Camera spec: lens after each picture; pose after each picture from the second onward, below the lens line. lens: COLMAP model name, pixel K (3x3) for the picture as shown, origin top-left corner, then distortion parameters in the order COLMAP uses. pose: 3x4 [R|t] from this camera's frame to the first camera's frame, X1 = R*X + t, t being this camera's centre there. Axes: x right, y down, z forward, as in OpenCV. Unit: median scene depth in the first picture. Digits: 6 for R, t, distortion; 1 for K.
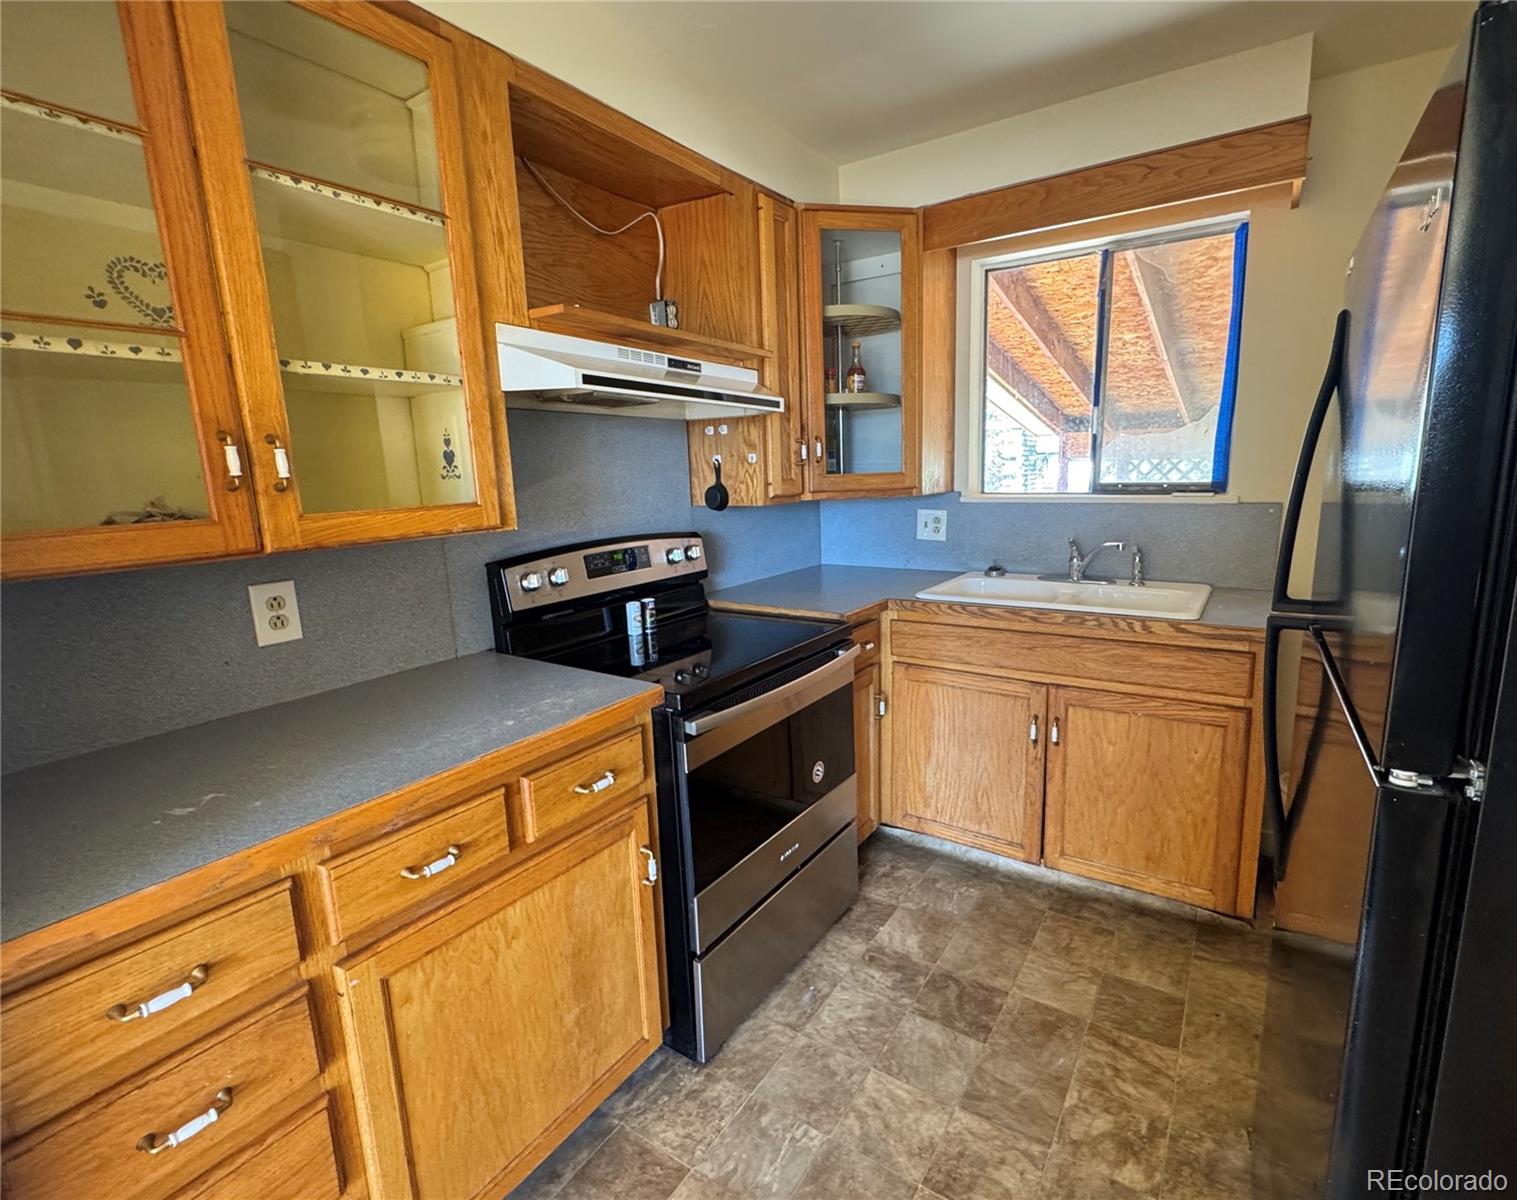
lens RADIAL K [[715.7, 0, 798.6], [0, 715.7, 597.2], [0, 0, 1]] dist [-0.002650, 0.000069]
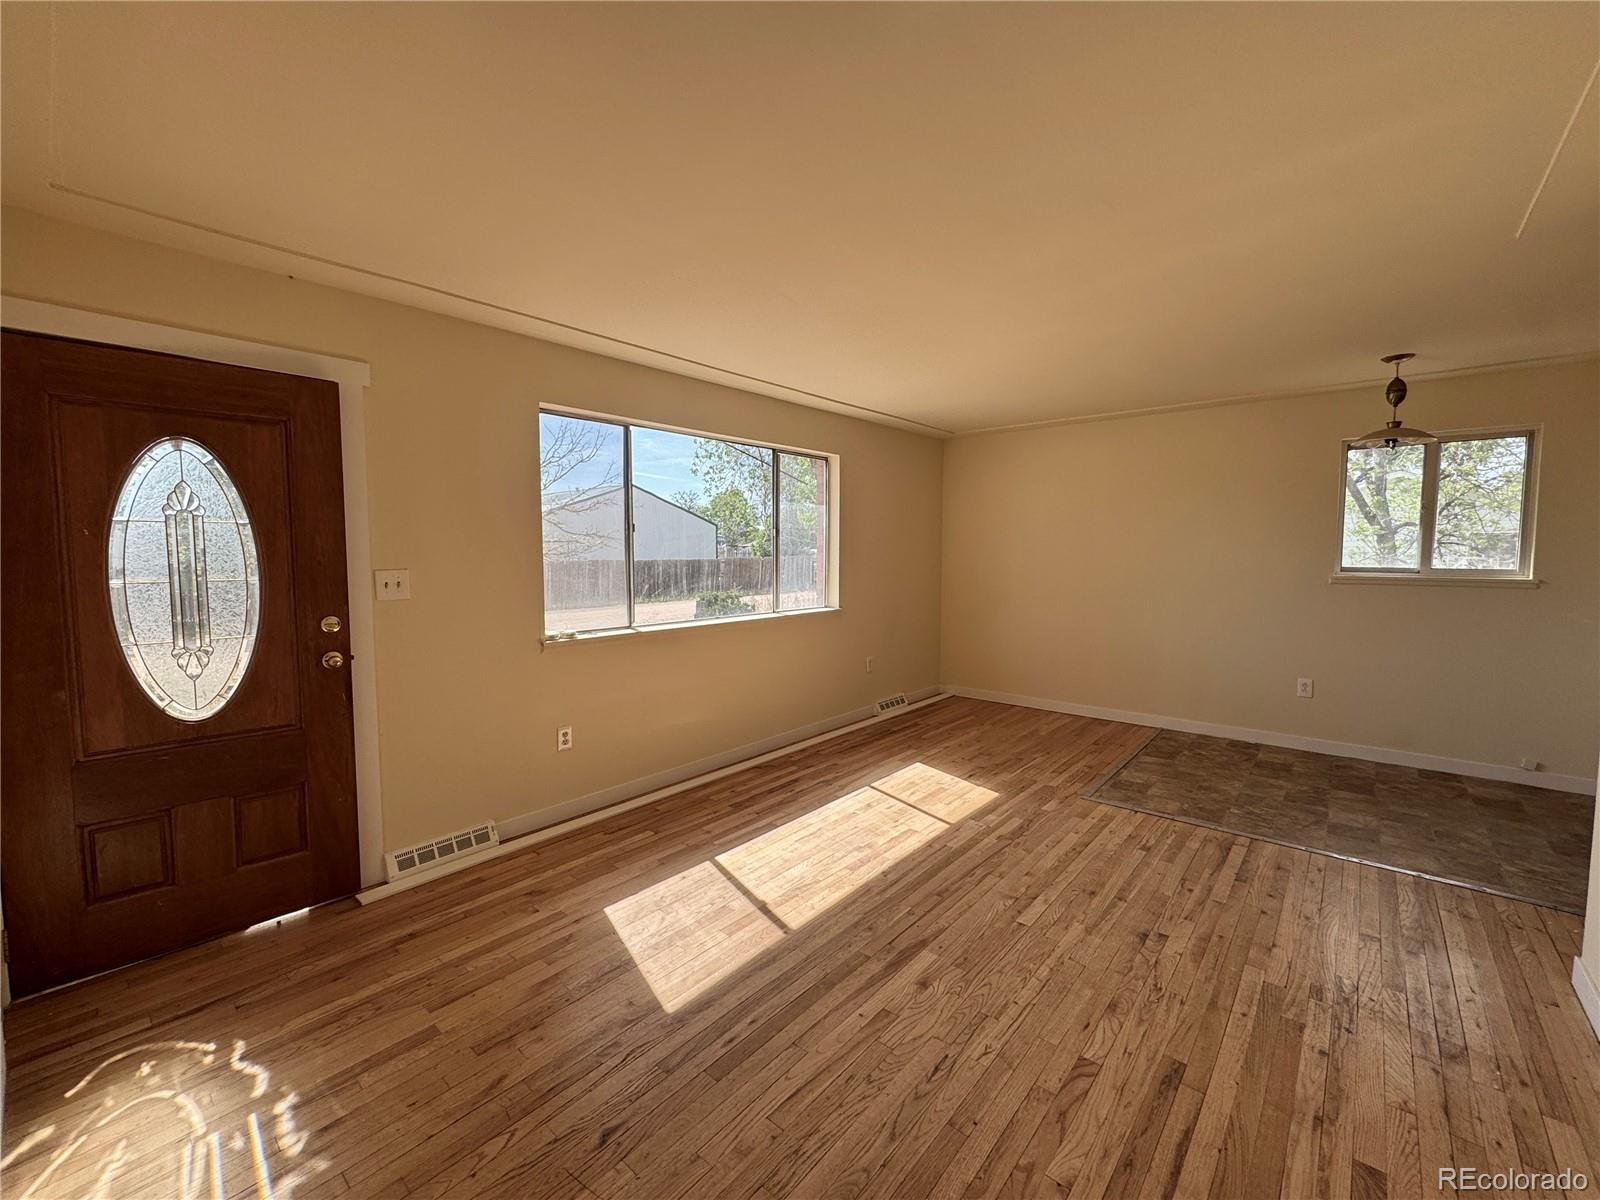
lens RADIAL K [[675.0, 0, 800.4], [0, 675.0, 597.4], [0, 0, 1]] dist [-0.001252, 0.000249]
pose [[-0.133322, 0.097851, -0.986230, 2.007038], [-0.175121, 0.977130, 0.120622, 0.001948], [0.975478, 0.188792, -0.113137, -0.299683]]
